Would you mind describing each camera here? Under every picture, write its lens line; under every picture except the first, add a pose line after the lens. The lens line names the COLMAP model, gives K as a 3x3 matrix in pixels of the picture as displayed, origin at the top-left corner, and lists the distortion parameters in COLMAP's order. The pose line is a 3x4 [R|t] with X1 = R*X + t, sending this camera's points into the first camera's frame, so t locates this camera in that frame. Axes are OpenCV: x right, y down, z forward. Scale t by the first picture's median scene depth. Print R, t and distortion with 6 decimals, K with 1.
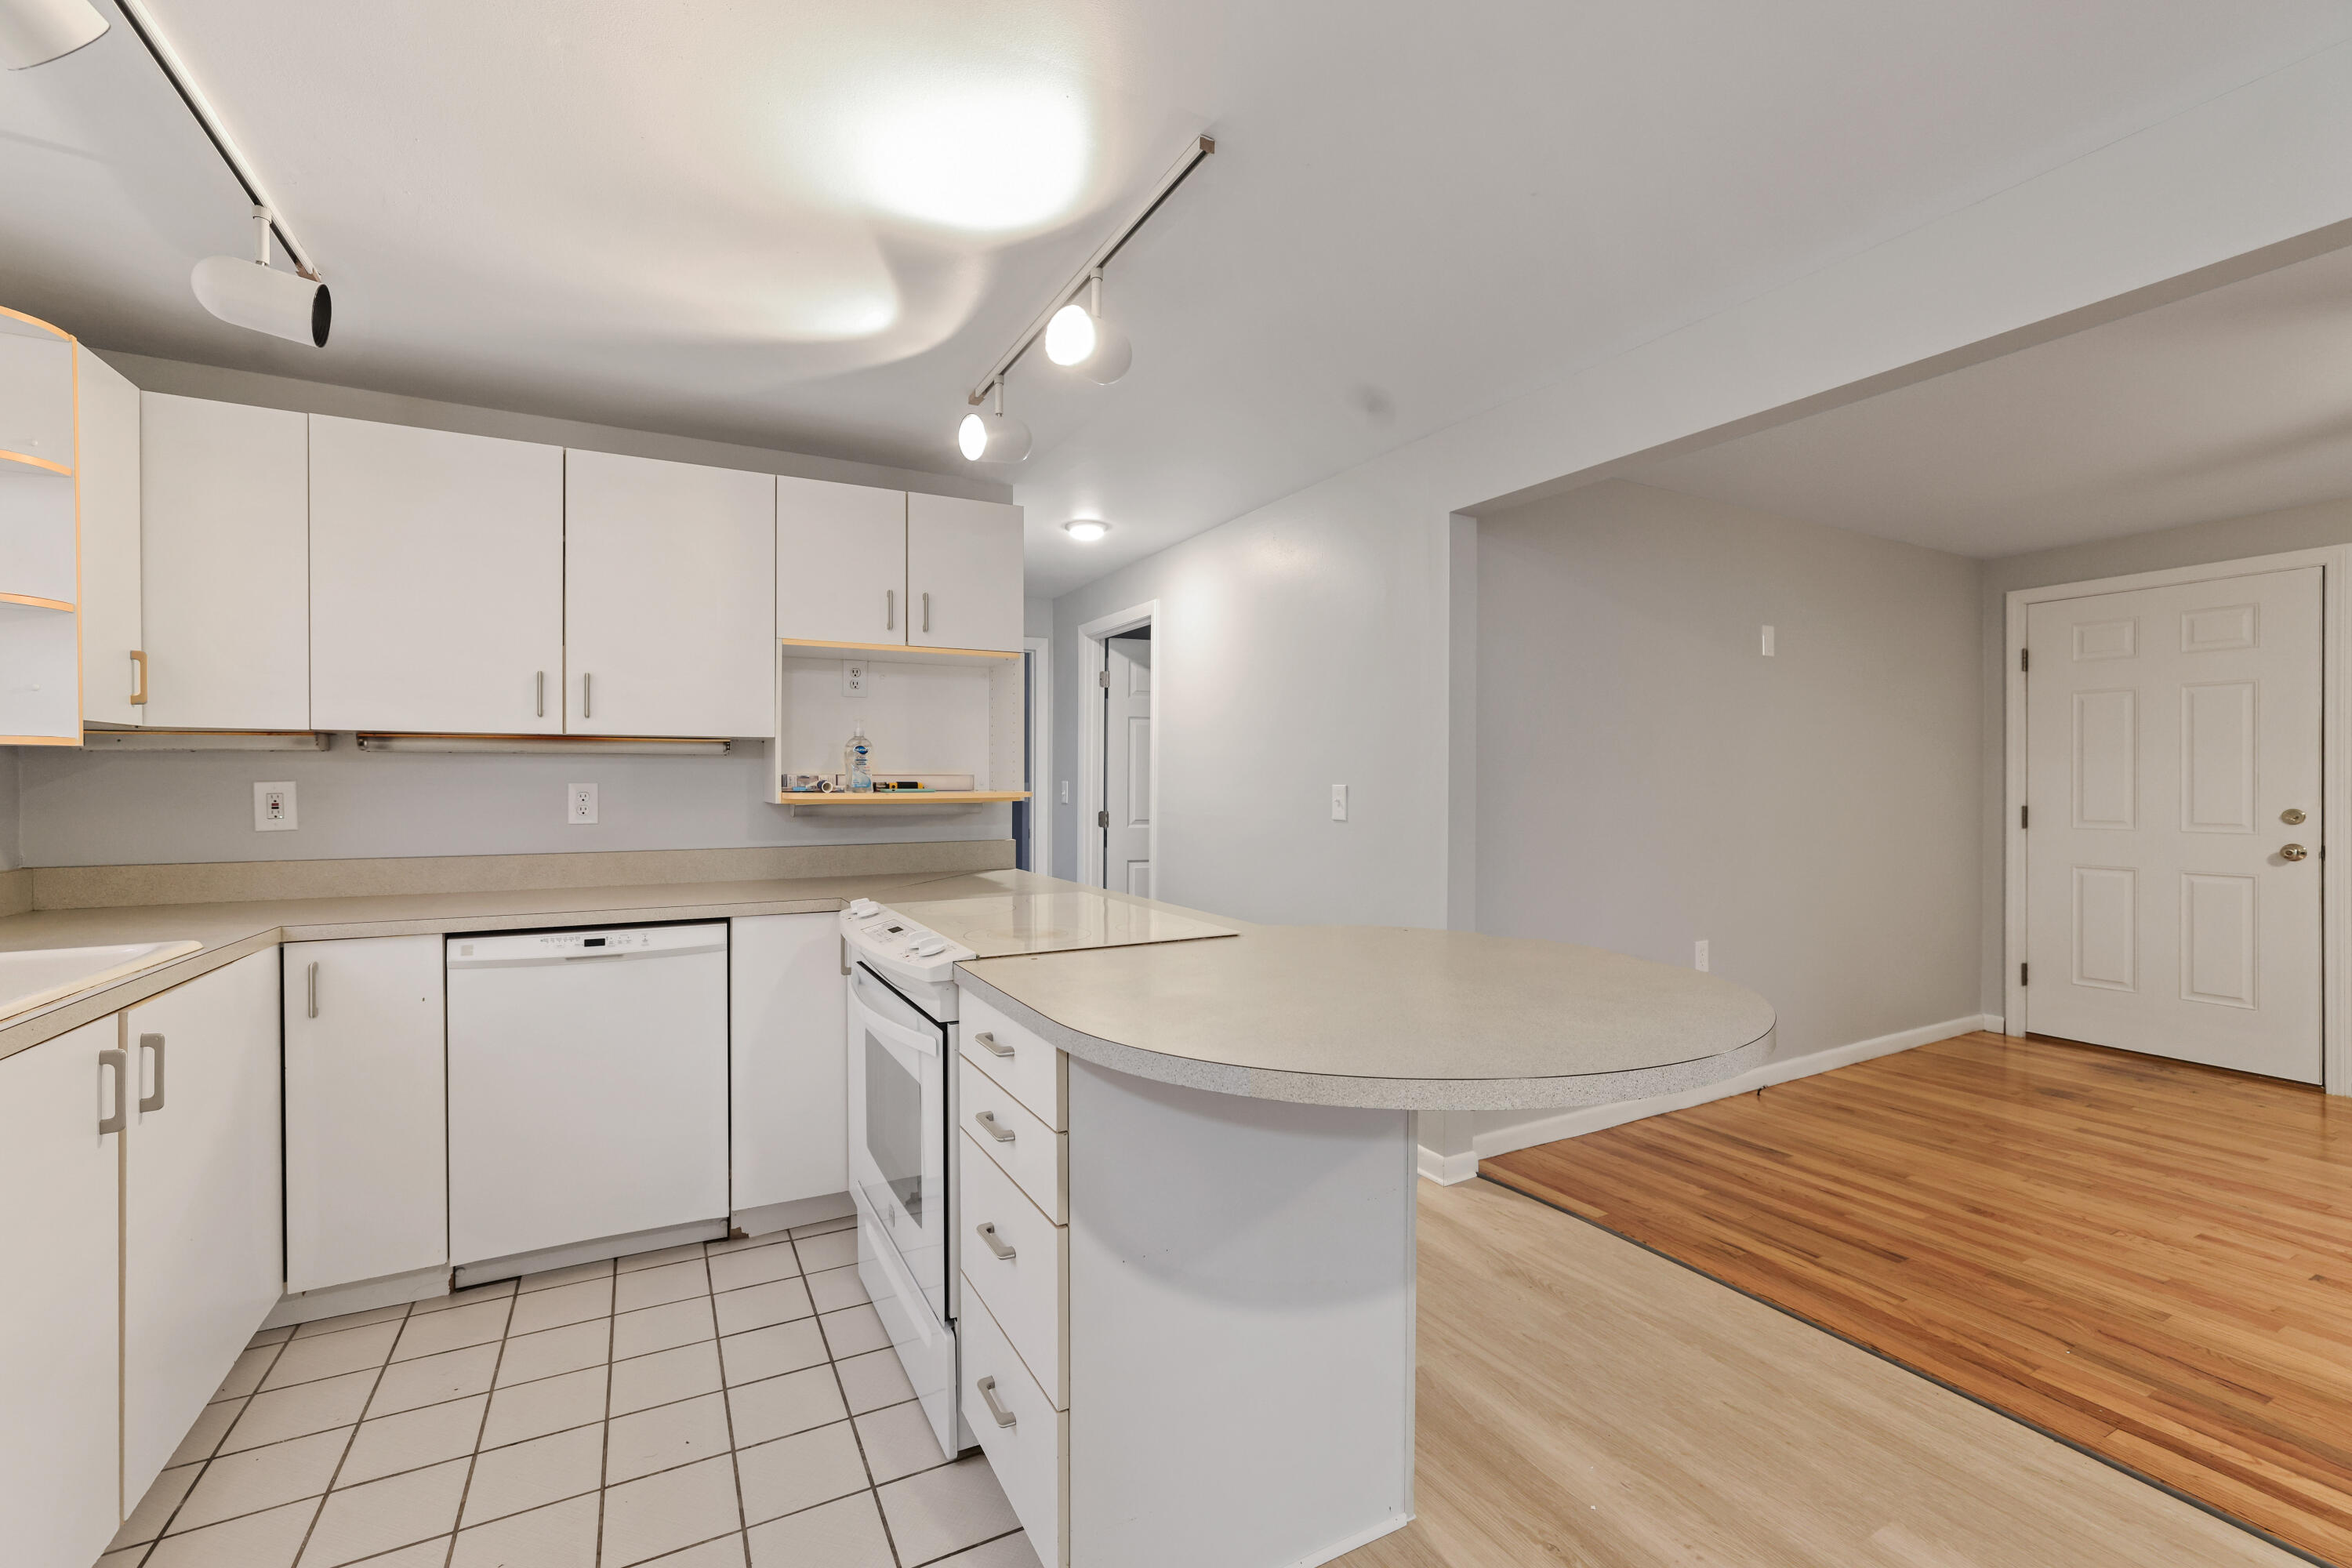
lens RADIAL K [[992.6, 0, 1168.5], [0, 992.6, 783.4], [0, 0, 1]] dist [-0.030051, 0.014352]
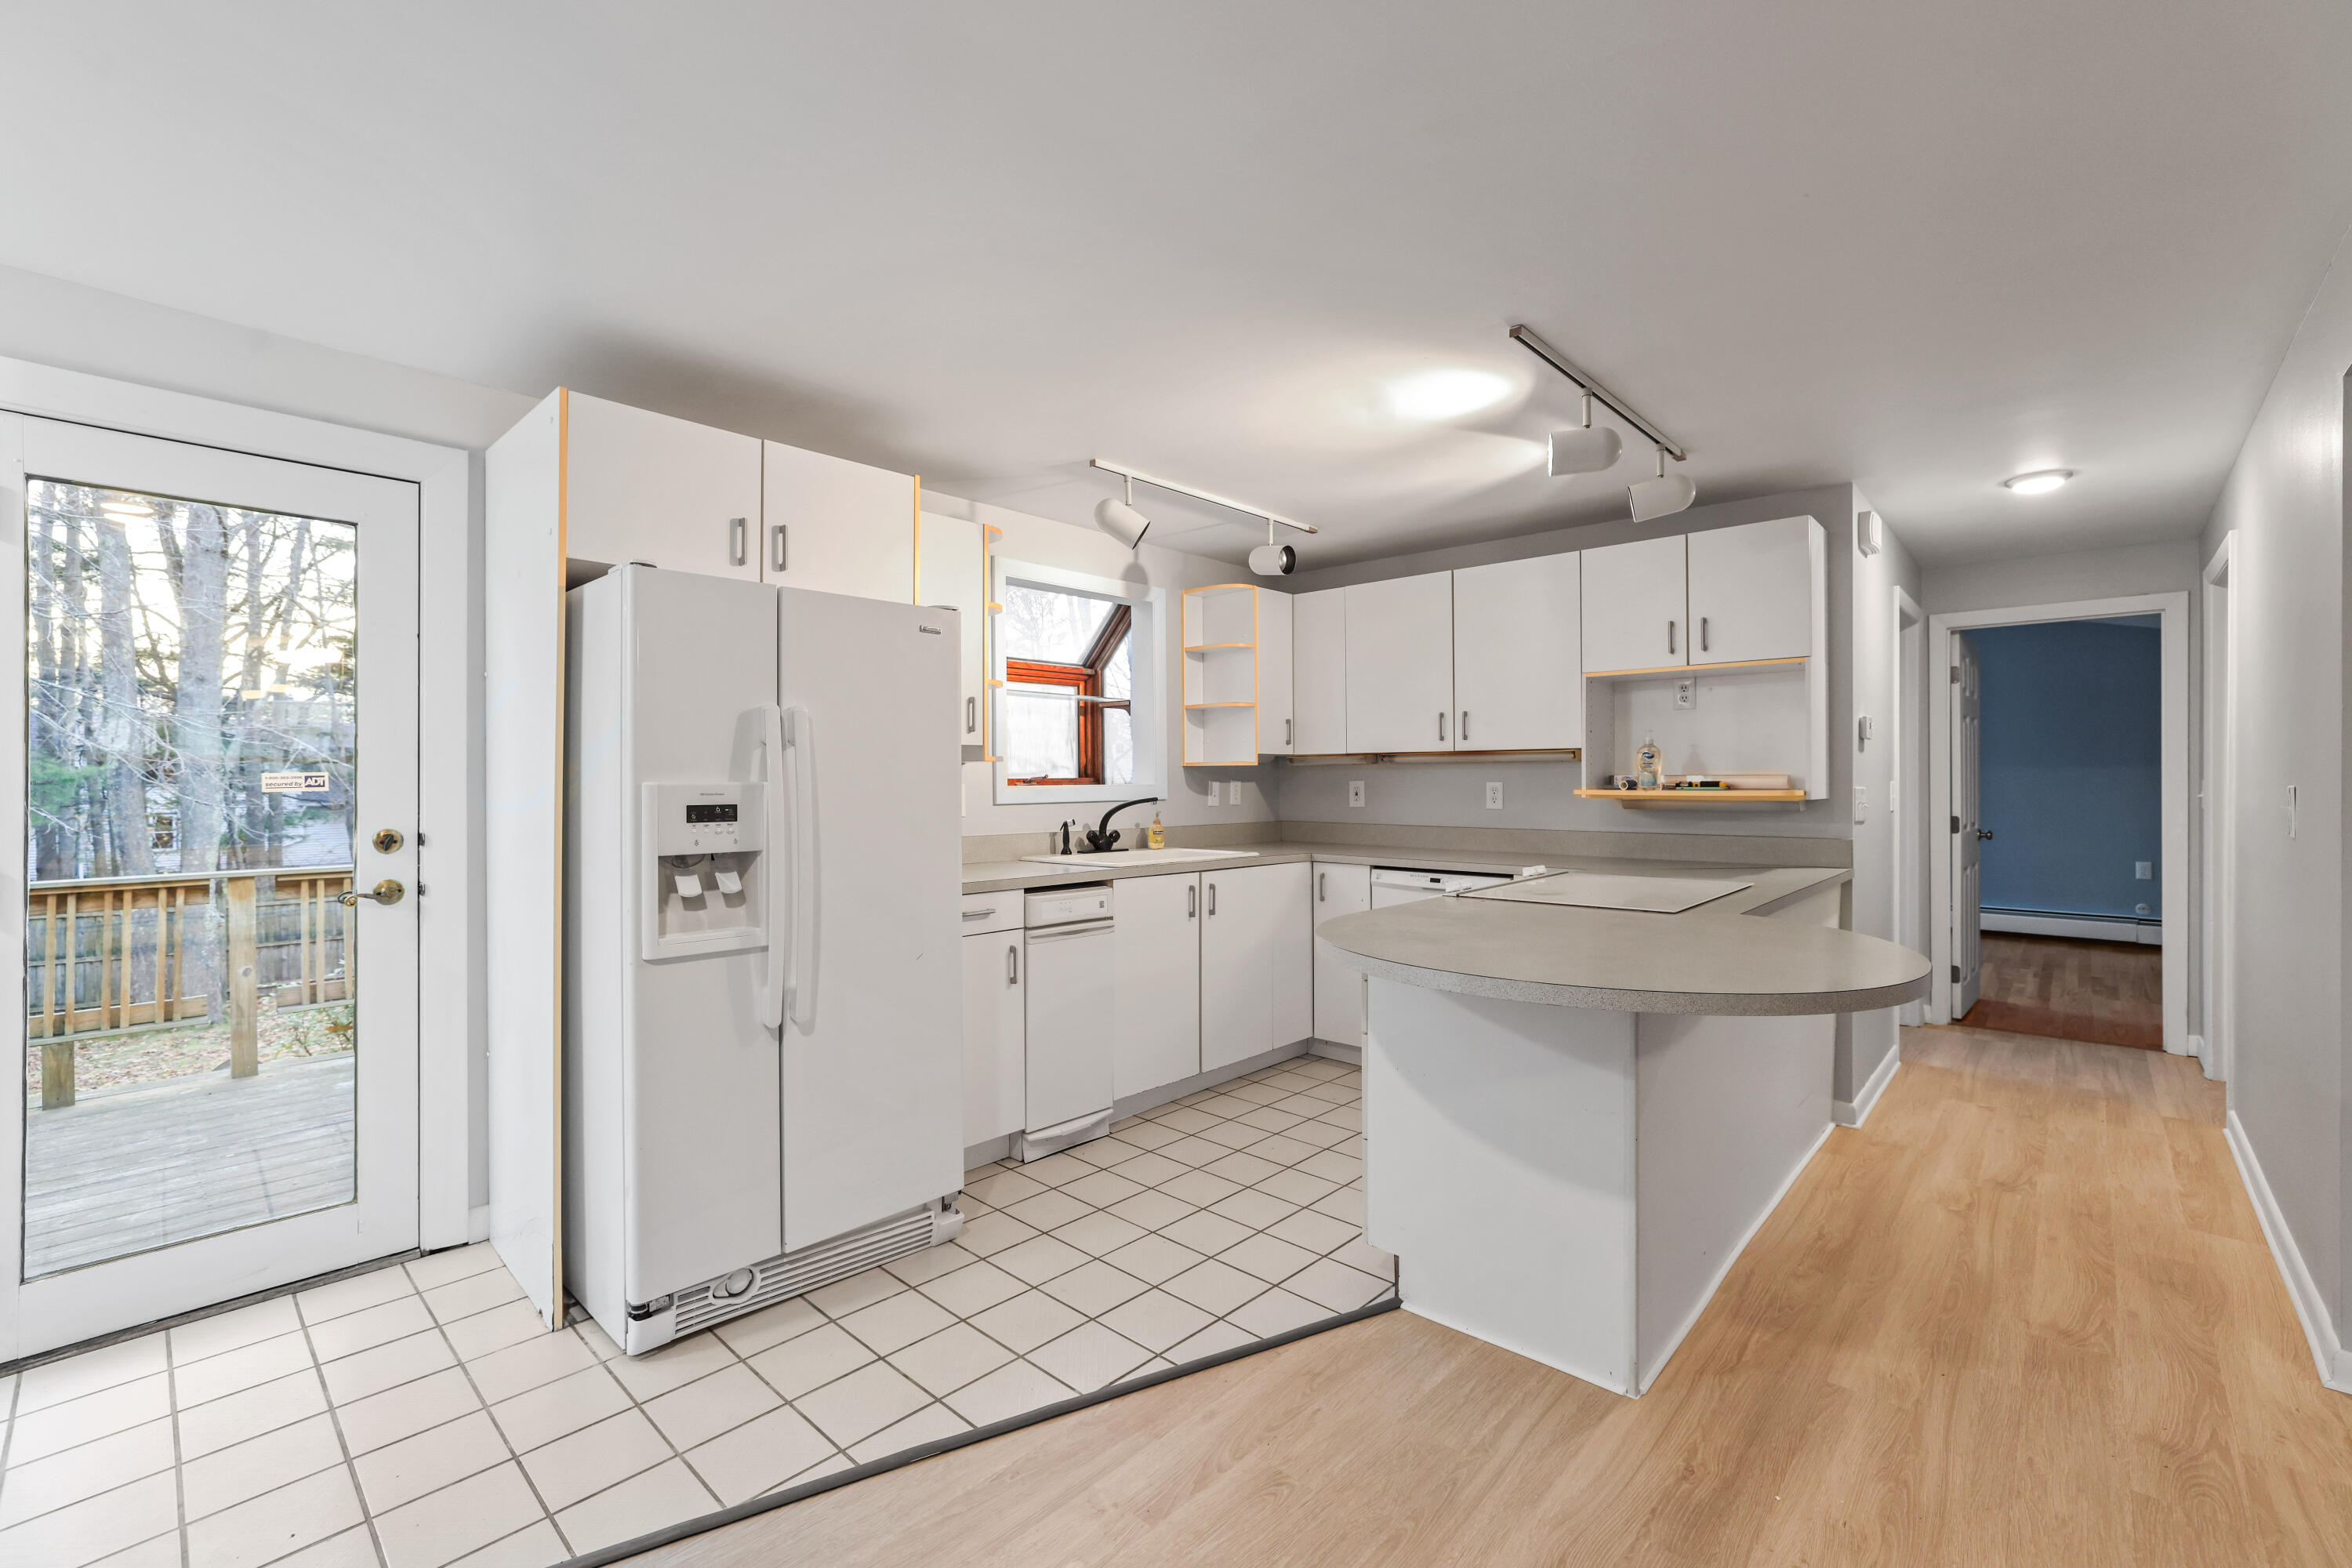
lens RADIAL K [[992.6, 0, 1168.5], [0, 992.6, 783.4], [0, 0, 1]] dist [-0.030051, 0.014352]
pose [[0.326760, 0.004399, -0.945097, 0.699923], [0.000516, 0.999988, 0.004833, -0.005657], [0.945107, -0.002067, 0.326754, 0.041321]]
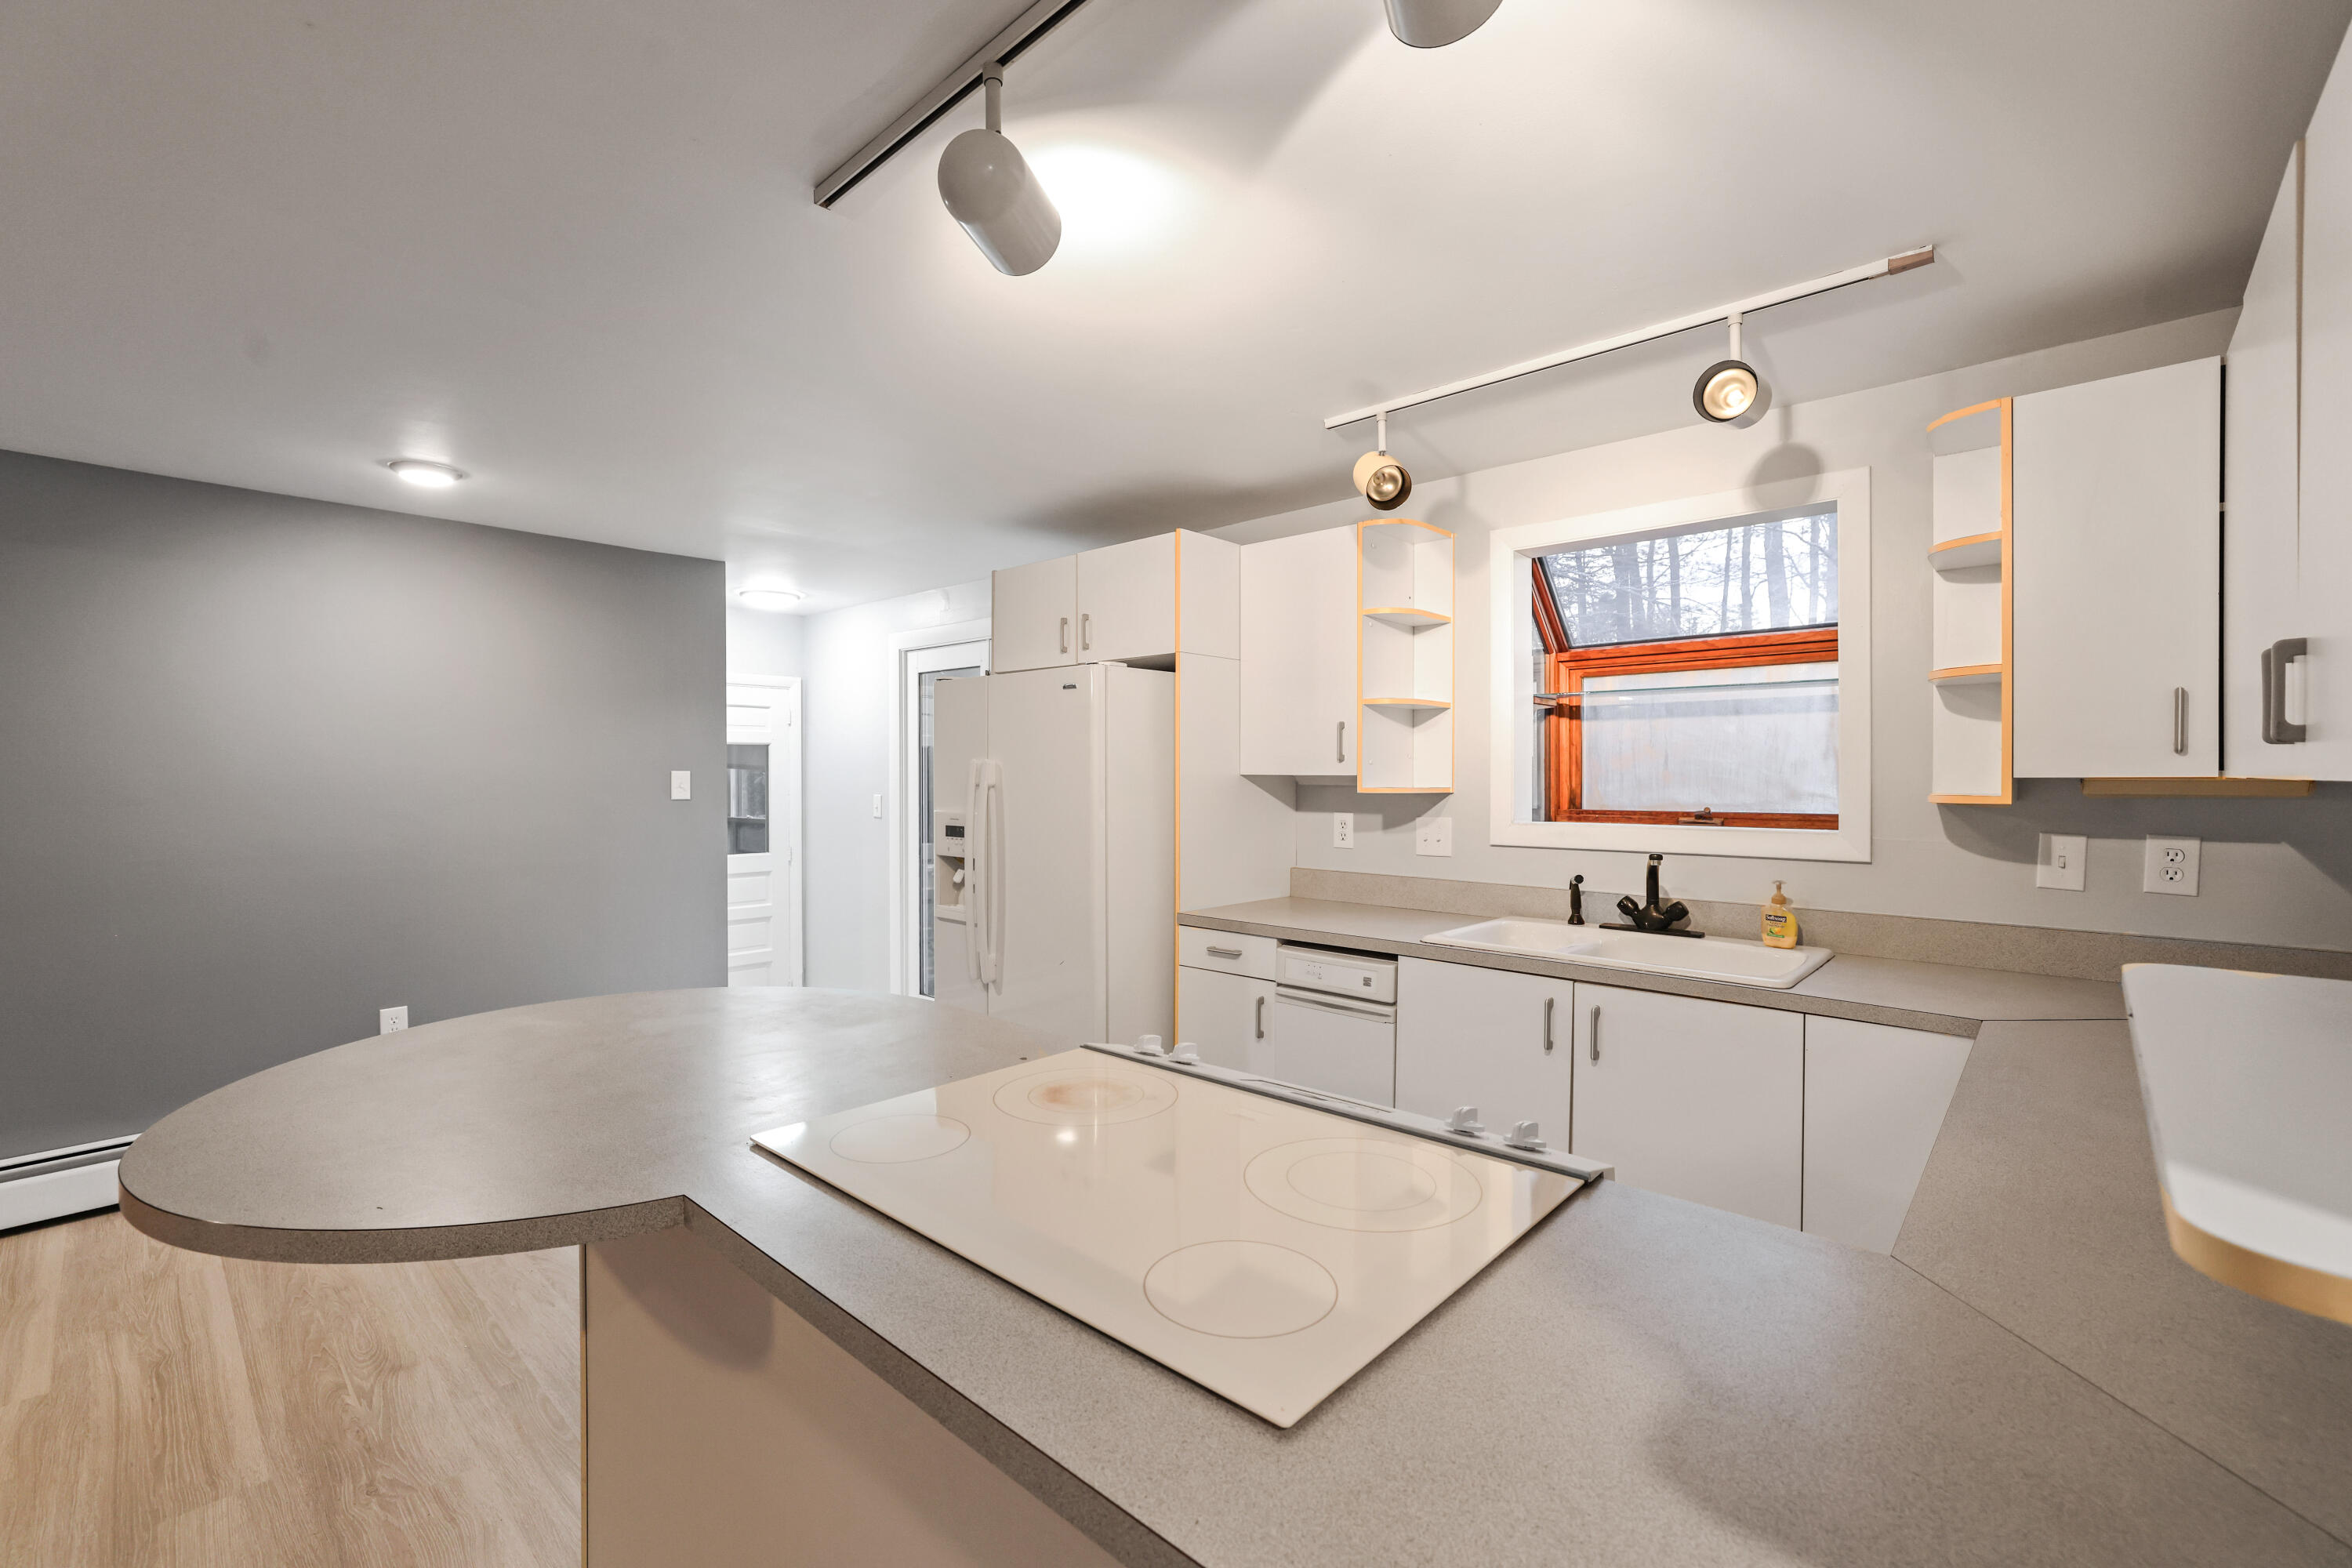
lens RADIAL K [[998.5, 0, 1169.5], [0, 998.5, 770.3], [0, 0, 1]] dist [-0.000024, 0.014479]
pose [[-0.942840, 0.003180, -0.333231, 0.022942], [0.002893, 0.999995, 0.001358, -0.053794], [0.333233, 0.000316, -0.942844, 1.181964]]
